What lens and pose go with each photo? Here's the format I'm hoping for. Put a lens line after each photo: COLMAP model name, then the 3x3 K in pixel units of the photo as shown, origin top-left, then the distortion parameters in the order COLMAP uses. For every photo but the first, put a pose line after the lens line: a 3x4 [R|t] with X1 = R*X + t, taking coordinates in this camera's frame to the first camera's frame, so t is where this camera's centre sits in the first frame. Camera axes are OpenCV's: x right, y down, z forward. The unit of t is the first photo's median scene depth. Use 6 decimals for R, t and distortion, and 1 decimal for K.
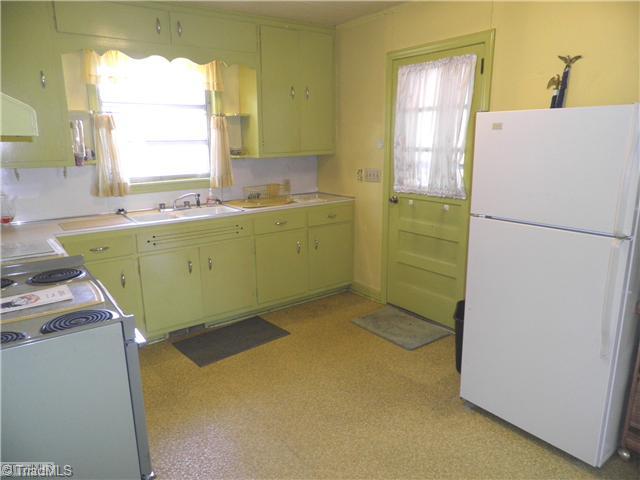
lens RADIAL K [[449.8, 0, 323.2], [0, 449.8, 241.3], [0, 0, 1]] dist [0.001582, -0.001348]
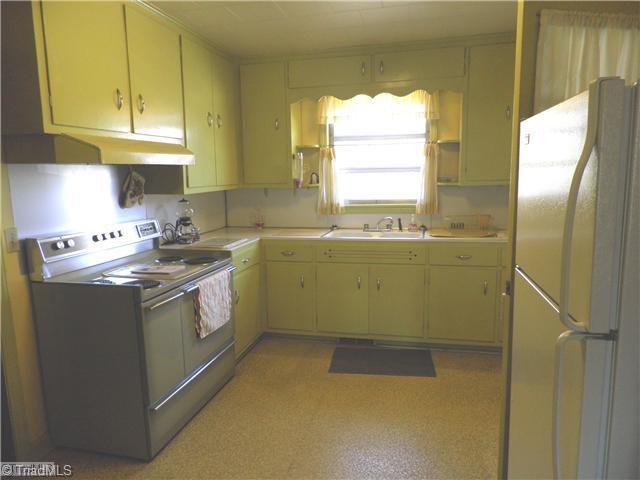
lens RADIAL K [[449.8, 0, 323.2], [0, 449.8, 241.3], [0, 0, 1]] dist [0.001582, -0.001348]
pose [[0.651941, 0.114955, -0.749505, 0.412052], [-0.160972, 0.986894, 0.011346, -0.037102], [0.740986, 0.113252, 0.661901, 0.188943]]
